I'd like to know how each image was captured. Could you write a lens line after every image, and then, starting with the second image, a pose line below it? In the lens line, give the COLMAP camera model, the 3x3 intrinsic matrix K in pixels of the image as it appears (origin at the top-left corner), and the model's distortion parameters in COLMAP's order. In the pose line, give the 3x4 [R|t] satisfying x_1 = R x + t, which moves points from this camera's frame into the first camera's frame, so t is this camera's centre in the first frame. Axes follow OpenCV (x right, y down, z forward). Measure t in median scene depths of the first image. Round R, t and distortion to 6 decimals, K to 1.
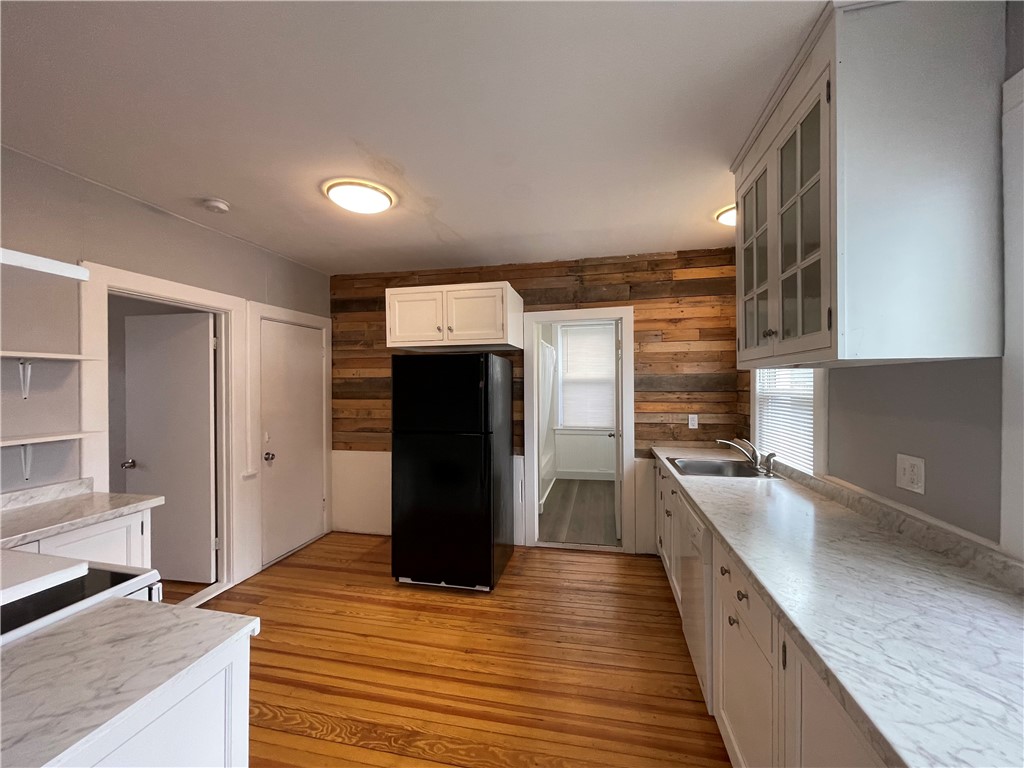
lens RADIAL K [[415.3, 0, 514.3], [0, 415.3, 386.9], [0, 0, 1]] dist [0.015788, -0.000050]
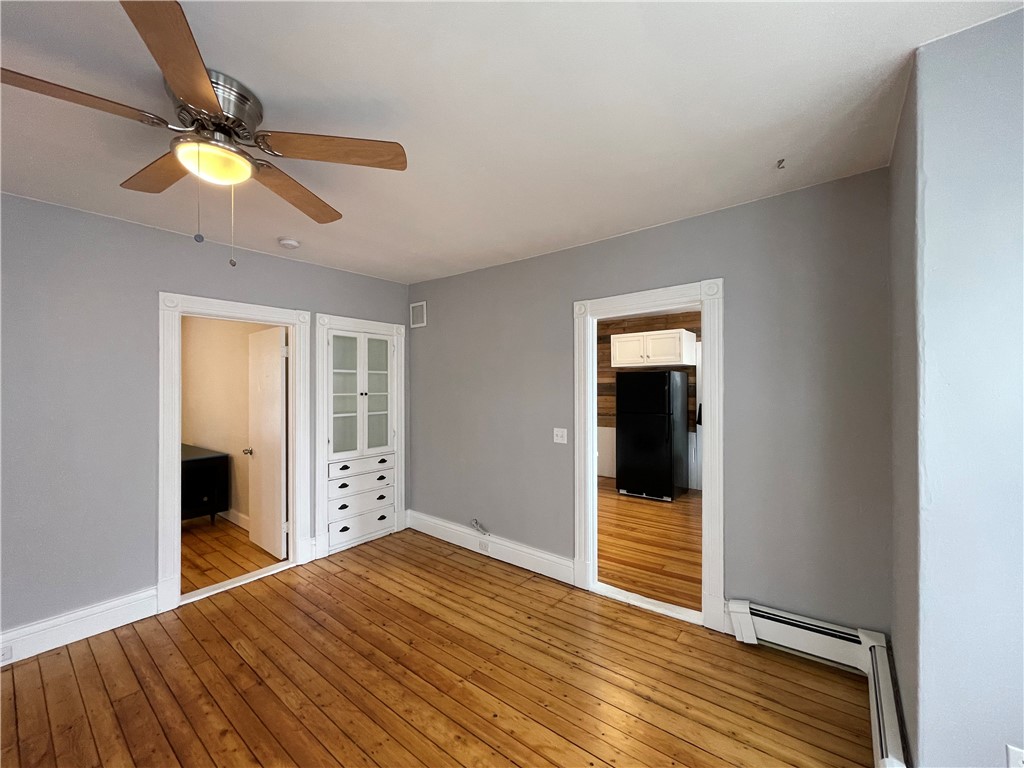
lens RADIAL K [[410.3, 0, 509.7], [0, 410.3, 384.2], [0, 0, 1]] dist [-0.002697, -0.000025]
pose [[0.897233, 0.000880, -0.441556, 0.085487], [-0.005072, 0.999953, -0.008312, -0.002306], [0.441527, 0.009697, 0.897195, -0.799161]]
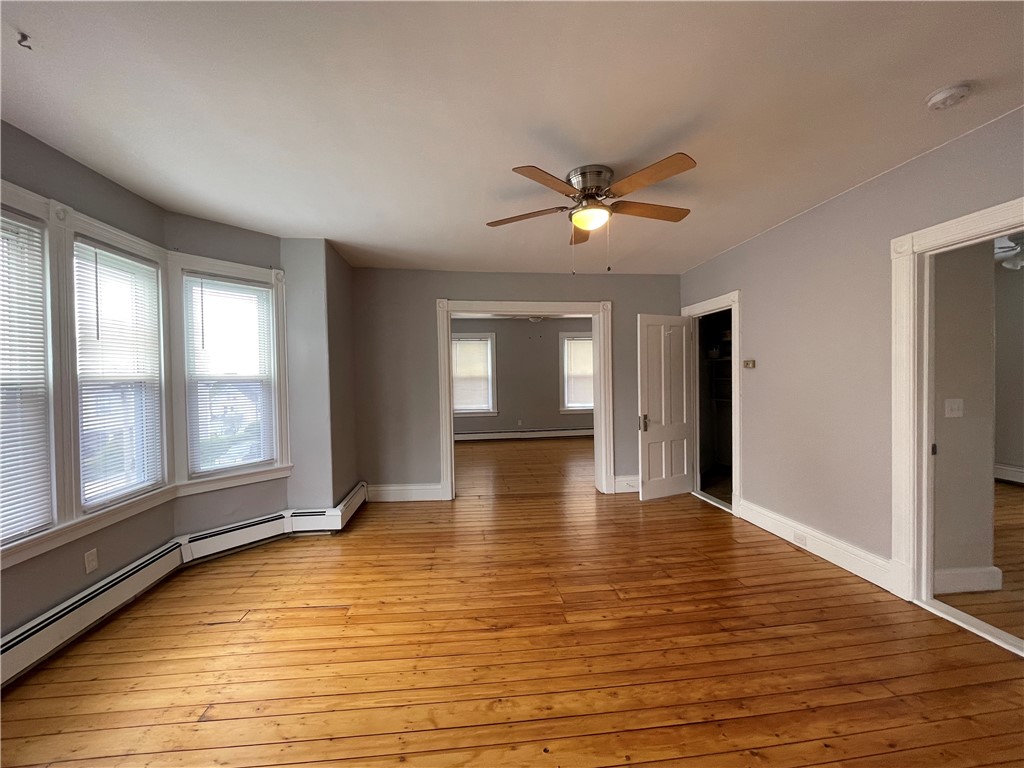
lens RADIAL K [[410.3, 0, 509.7], [0, 410.3, 384.2], [0, 0, 1]] dist [-0.002697, -0.000025]
pose [[-0.948637, 0.030493, -0.314894, -0.009963], [0.024130, 0.999419, 0.024089, 0.033767], [0.315446, 0.015253, -0.948821, 0.078748]]
